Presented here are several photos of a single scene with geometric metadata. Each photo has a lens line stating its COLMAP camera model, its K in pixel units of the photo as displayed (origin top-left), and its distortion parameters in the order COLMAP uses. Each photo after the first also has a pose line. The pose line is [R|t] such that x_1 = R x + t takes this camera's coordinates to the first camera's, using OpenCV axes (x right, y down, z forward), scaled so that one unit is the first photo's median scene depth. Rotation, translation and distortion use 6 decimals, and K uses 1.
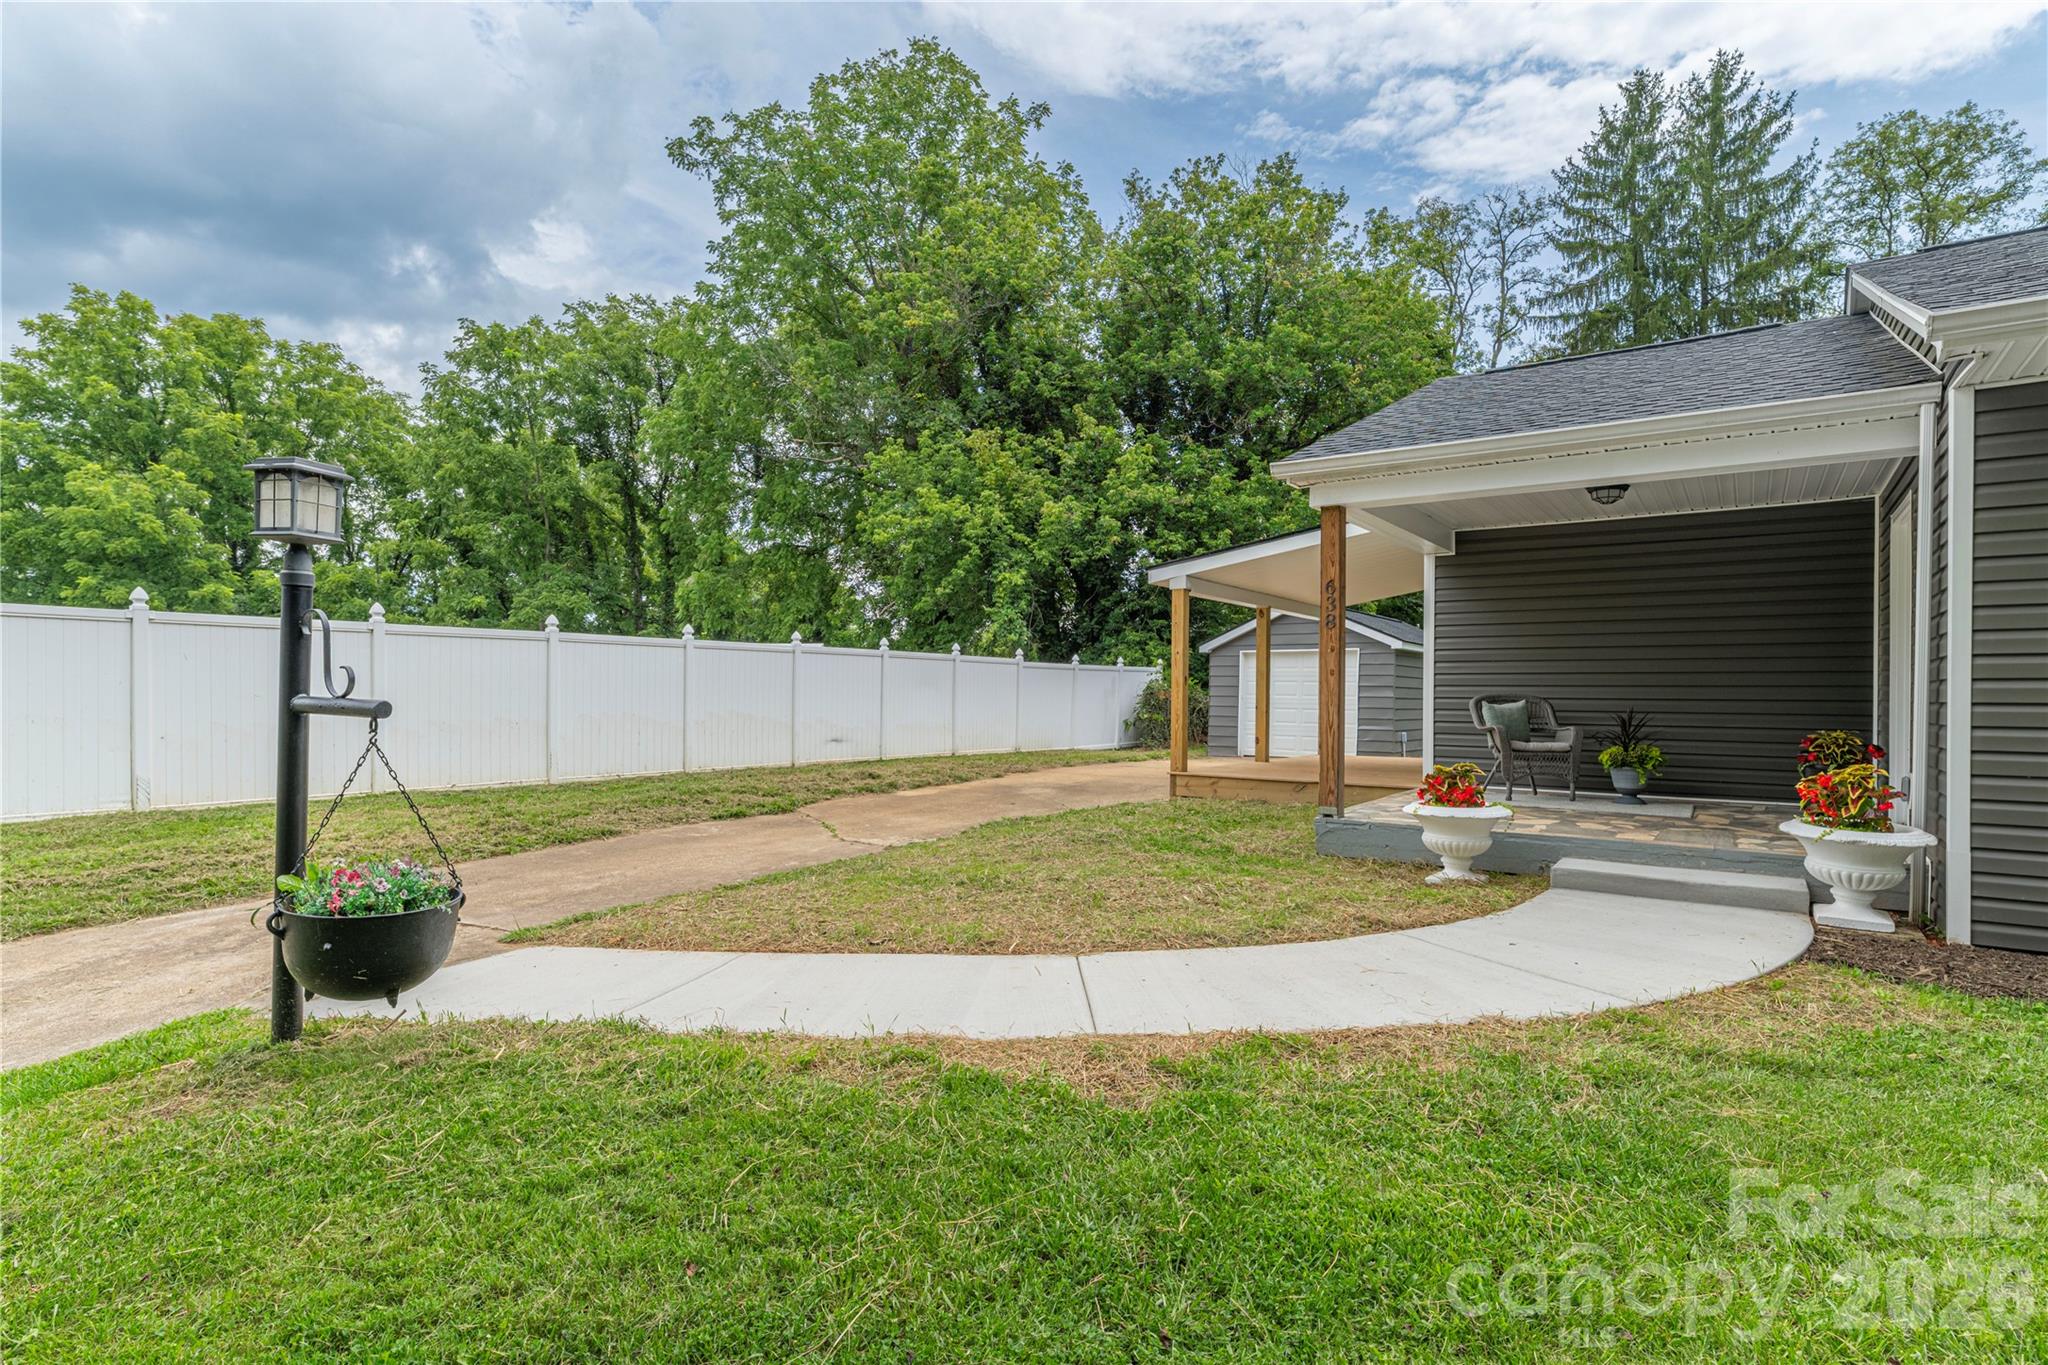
lens RADIAL K [[1003.4, 0, 1027.6], [0, 1003.4, 686.5], [0, 0, 1]] dist [-0.006624, 0.000164]
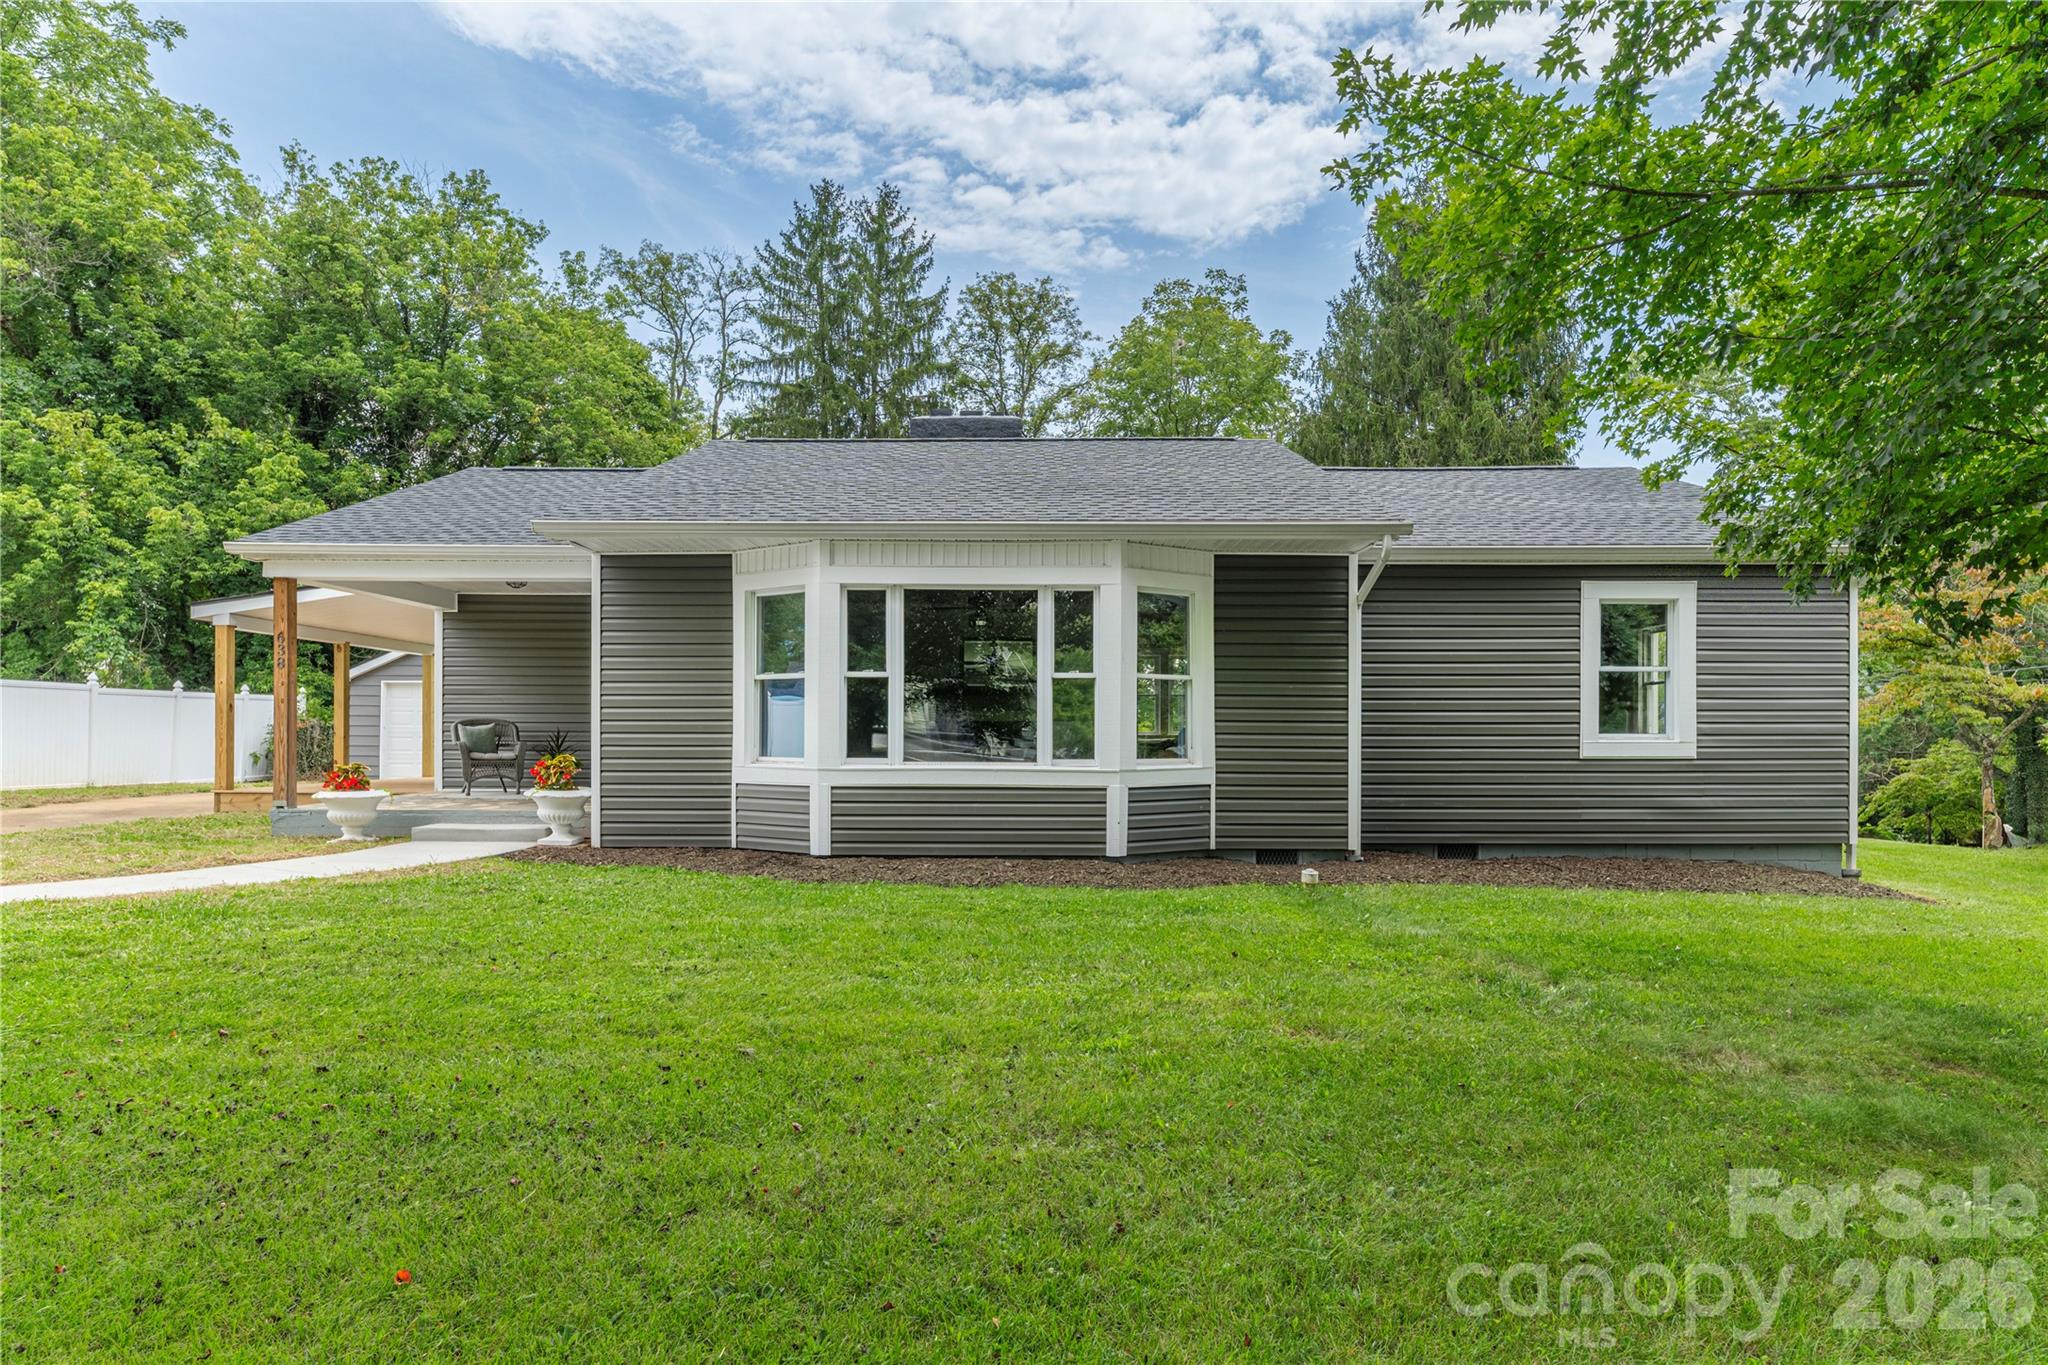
lens RADIAL K [[1114.0, 0, 997.0], [0, 1114.0, 725.8], [0, 0, 1]] dist [0.001254, -0.000483]
pose [[0.822224, -0.000298, 0.569164, 0.055969], [-0.002061, 0.999992, 0.003502, 0.002887], [-0.569160, -0.004052, 0.822217, -0.182630]]
